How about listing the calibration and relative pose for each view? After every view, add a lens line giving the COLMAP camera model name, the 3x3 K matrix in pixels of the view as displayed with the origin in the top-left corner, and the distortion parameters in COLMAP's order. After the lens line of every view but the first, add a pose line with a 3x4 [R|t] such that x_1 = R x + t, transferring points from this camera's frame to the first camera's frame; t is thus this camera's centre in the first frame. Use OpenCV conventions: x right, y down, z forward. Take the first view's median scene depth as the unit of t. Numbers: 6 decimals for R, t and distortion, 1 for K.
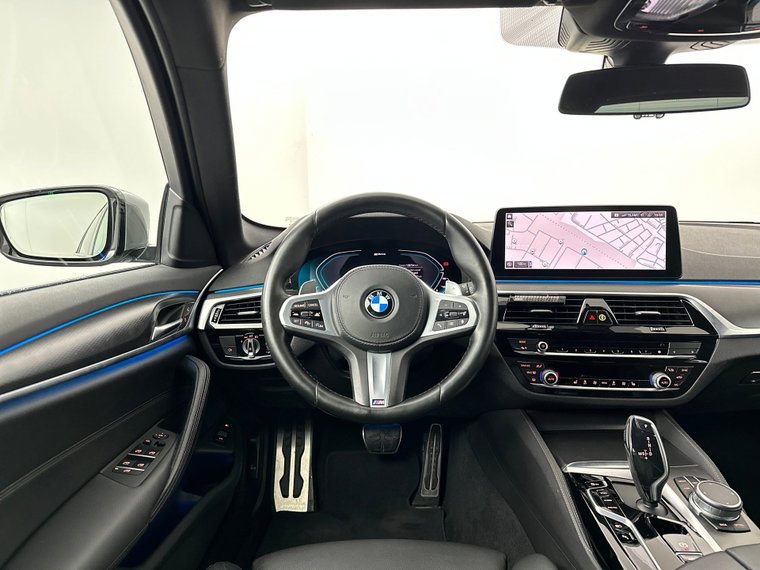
lens RADIAL K [[538.5, 0, 380.0], [0, 538.5, 285.0], [0, 0, 1]] dist [0.114465, -0.192540]
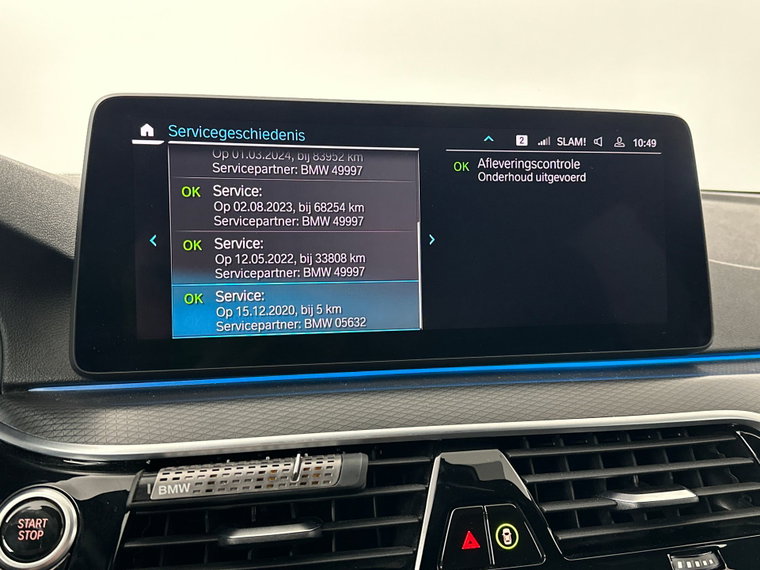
lens RADIAL K [[731.5, 0, 380.0], [0, 731.5, 285.0], [0, 0, 1]] dist [0.178022, -0.406892]
pose [[0.935265, -0.026674, 0.352942, 0.233432], [0.032187, 0.999434, -0.009758, -0.052556], [-0.352482, 0.020487, 0.935594, 0.693142]]
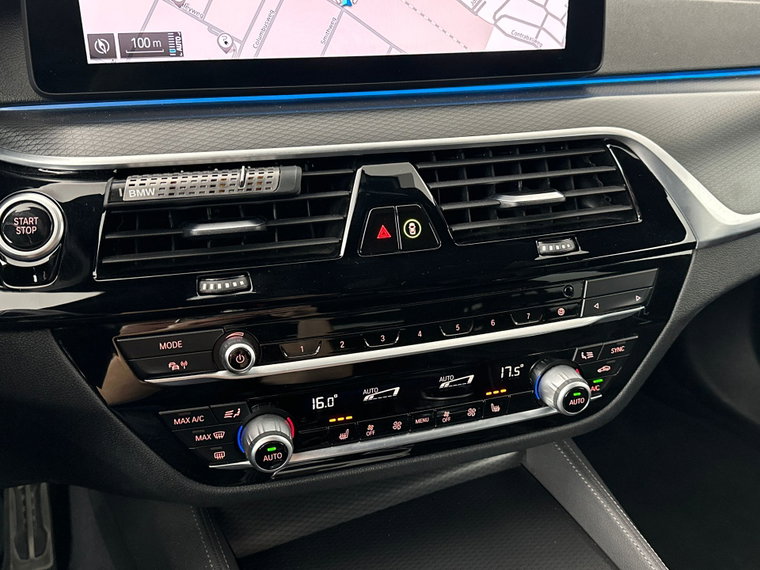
lens RADIAL K [[731.5, 0, 380.0], [0, 731.5, 285.0], [0, 0, 1]] dist [0.178022, -0.406892]
pose [[0.903398, -0.171827, 0.392871, 0.213277], [0.020060, 0.932136, 0.361552, -0.064033], [-0.428334, -0.318744, 0.845537, 0.628319]]
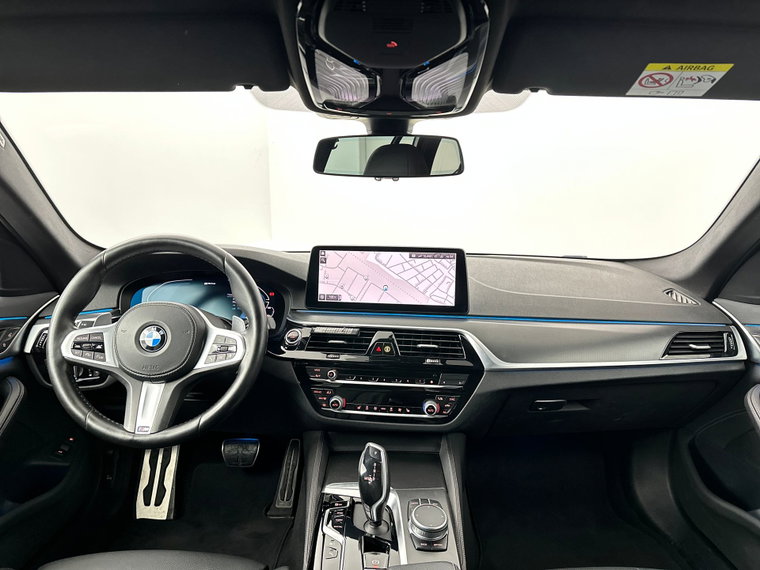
lens RADIAL K [[538.5, 0, 380.0], [0, 538.5, 285.0], [0, 0, 1]] dist [0.114465, -0.192540]
pose [[0.999769, 0.020623, 0.006129, 0.377955], [-0.020612, 0.999786, -0.001941, -0.068104], [-0.006167, 0.001814, 0.999979, -0.097304]]
